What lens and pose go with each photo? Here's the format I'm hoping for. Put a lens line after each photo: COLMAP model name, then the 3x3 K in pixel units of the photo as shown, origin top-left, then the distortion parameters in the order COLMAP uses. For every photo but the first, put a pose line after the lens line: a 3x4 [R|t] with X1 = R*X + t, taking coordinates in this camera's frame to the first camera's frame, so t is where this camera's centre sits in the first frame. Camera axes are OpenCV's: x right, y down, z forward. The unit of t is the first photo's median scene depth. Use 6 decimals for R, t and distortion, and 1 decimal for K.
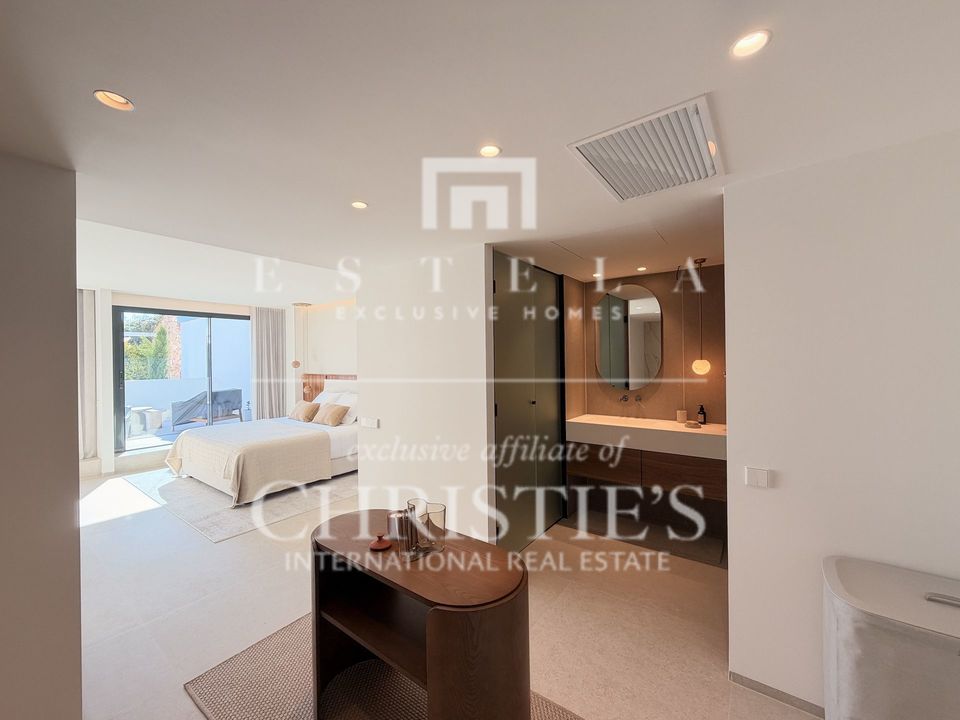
lens RADIAL K [[384.4, 0, 478.7], [0, 384.4, 359.5], [0, 0, 1]] dist [-0.000110, 0.000064]
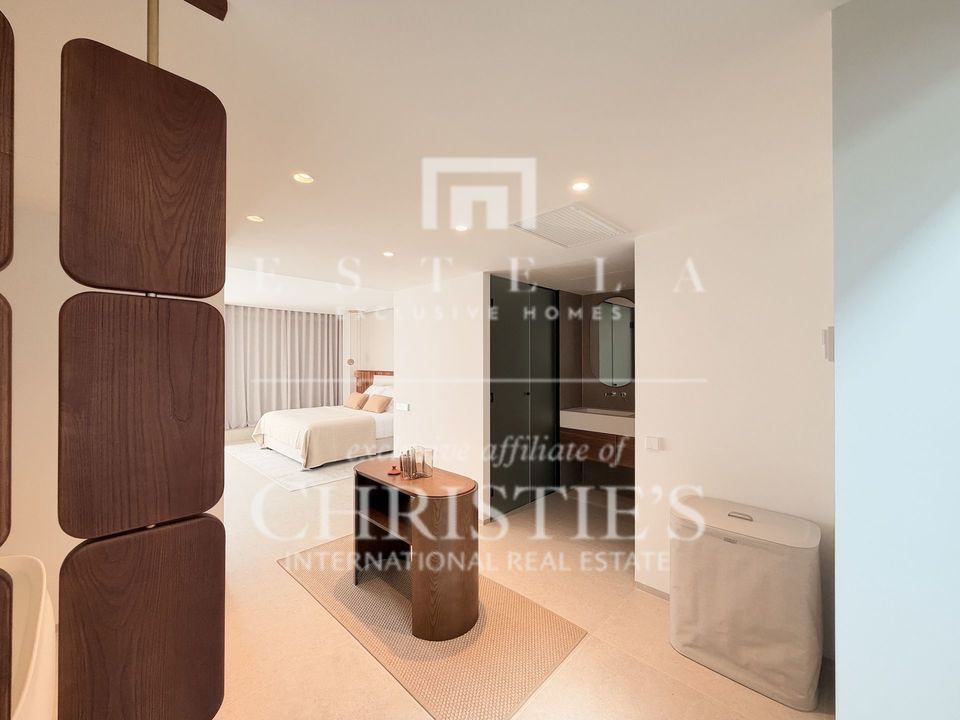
lens RADIAL K [[384.4, 0, 477.2], [0, 384.4, 360.0], [0, 0, 1]] dist [-0.000110, 0.000064]
pose [[0.991465, 0.012489, -0.129776, 0.092201], [-0.012464, 0.999922, 0.001008, 0.002157], [0.129778, 0.000618, 0.991543, -0.175106]]
